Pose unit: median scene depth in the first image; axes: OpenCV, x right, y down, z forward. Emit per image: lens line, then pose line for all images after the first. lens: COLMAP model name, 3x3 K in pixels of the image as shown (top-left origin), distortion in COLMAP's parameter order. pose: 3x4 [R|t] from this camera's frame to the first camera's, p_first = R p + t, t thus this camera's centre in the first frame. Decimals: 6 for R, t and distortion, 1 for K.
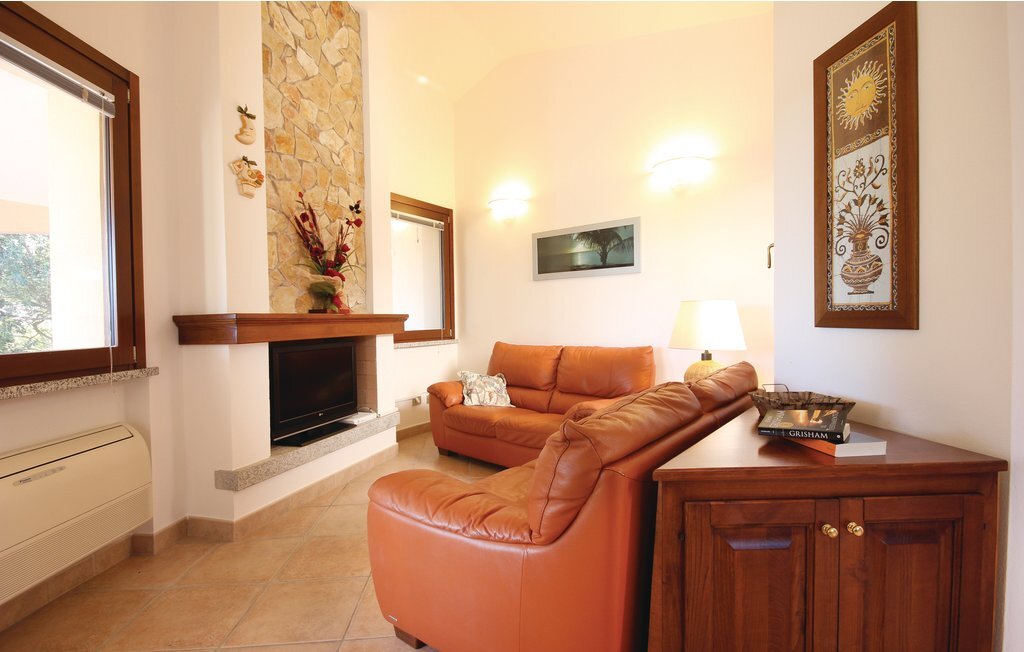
lens RADIAL K [[484.3, 0, 517.7], [0, 484.3, 330.1], [0, 0, 1]] dist [0.004364, -0.006082]
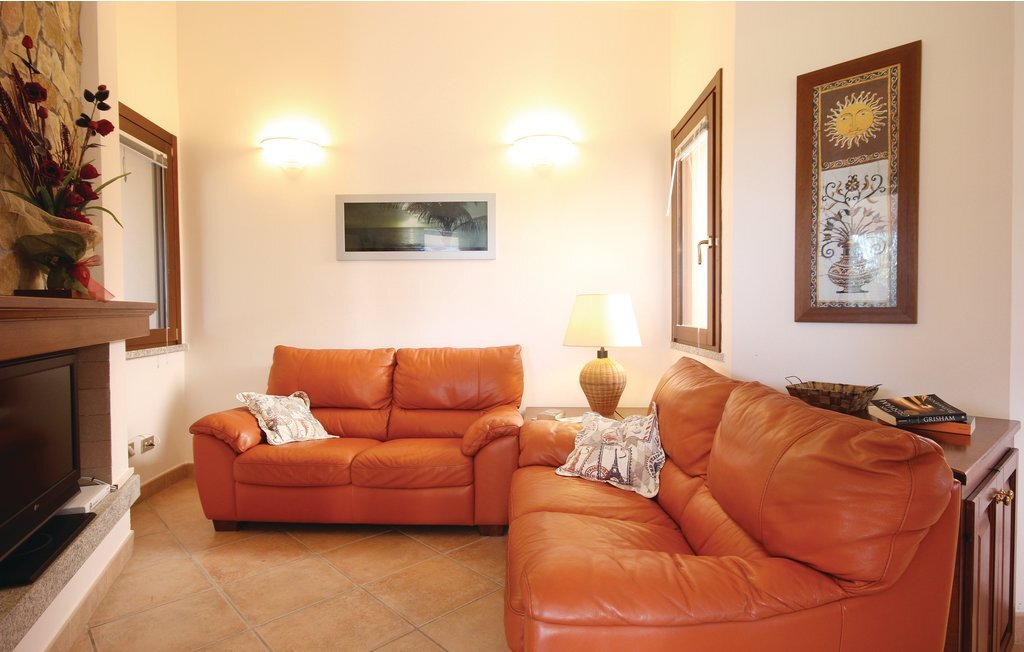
lens RADIAL K [[550.7, 0, 524.2], [0, 550.7, 324.7], [0, 0, 1]] dist [0.011597, 0.001157]
pose [[0.769970, -0.006689, 0.638045, -0.684055], [0.009087, 0.999959, -0.000483, -0.005151], [-0.638016, 0.006170, 0.769999, 0.458866]]
